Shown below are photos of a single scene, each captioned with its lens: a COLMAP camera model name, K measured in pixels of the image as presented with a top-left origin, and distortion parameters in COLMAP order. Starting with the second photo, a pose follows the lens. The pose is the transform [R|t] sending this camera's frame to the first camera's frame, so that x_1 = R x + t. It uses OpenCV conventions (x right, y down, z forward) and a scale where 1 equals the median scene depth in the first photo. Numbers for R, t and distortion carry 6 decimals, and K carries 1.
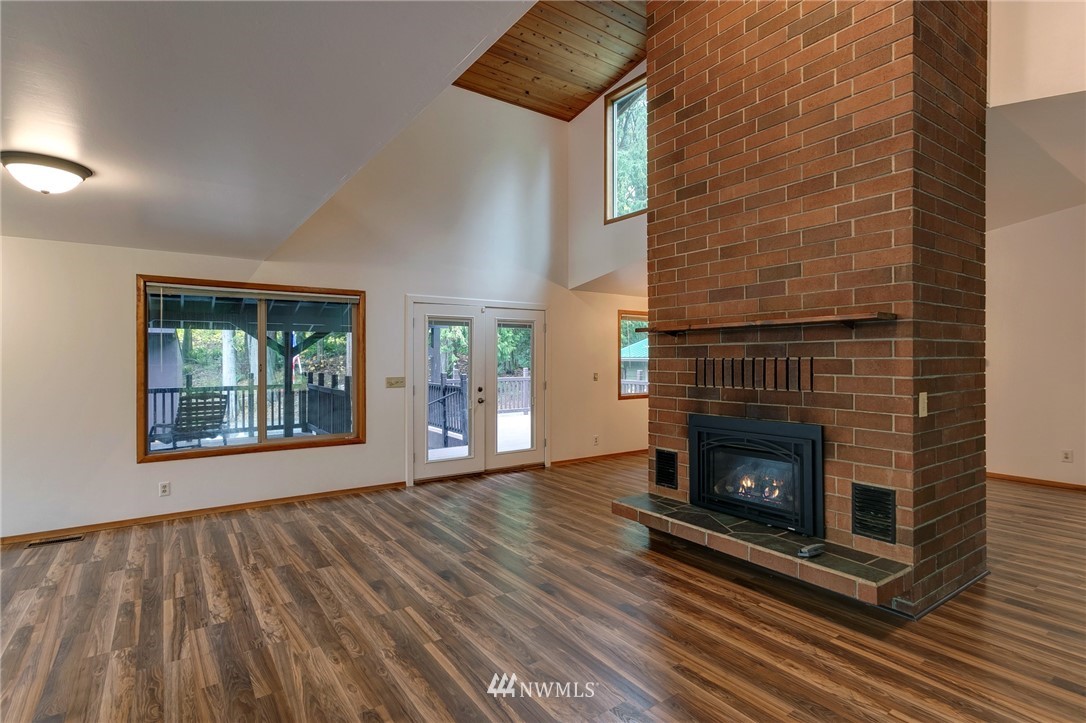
lens RADIAL K [[525.9, 0, 541.3], [0, 525.9, 358.6], [0, 0, 1]] dist [0.006131, 0.000363]
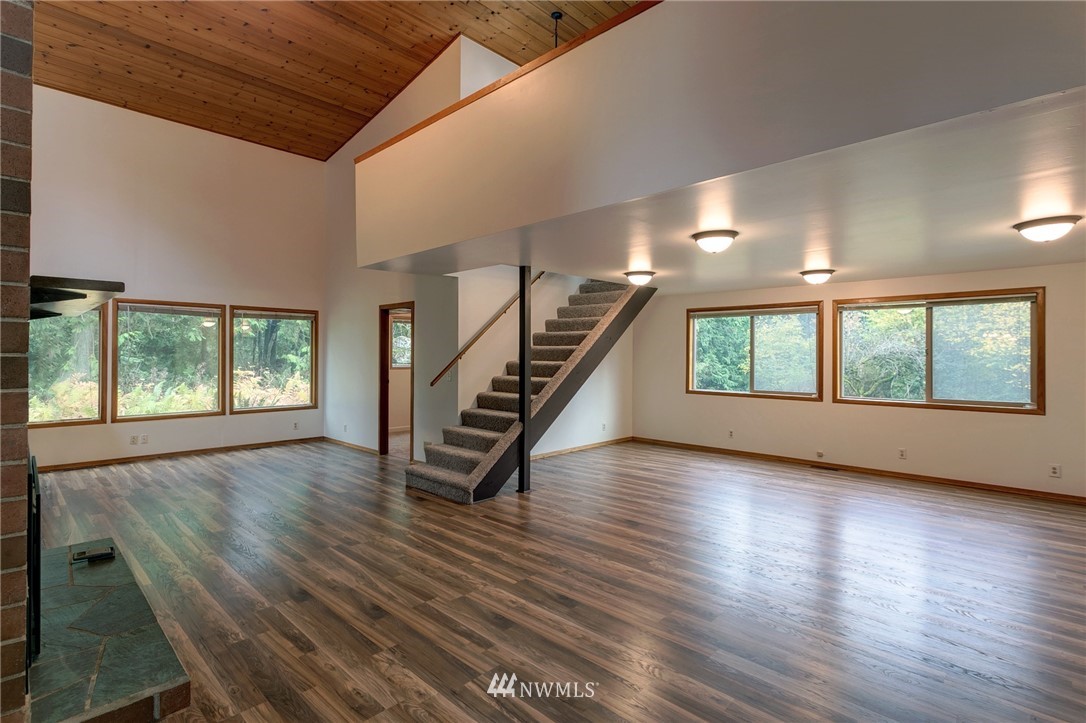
lens RADIAL K [[525.9, 0, 542.8], [0, 525.9, 356.6], [0, 0, 1]] dist [0.006131, 0.000363]
pose [[-0.981346, -0.000515, -0.192249, -0.098718], [-0.001625, 0.999983, 0.005617, -0.005025], [0.192243, 0.005825, -0.981330, 2.071792]]
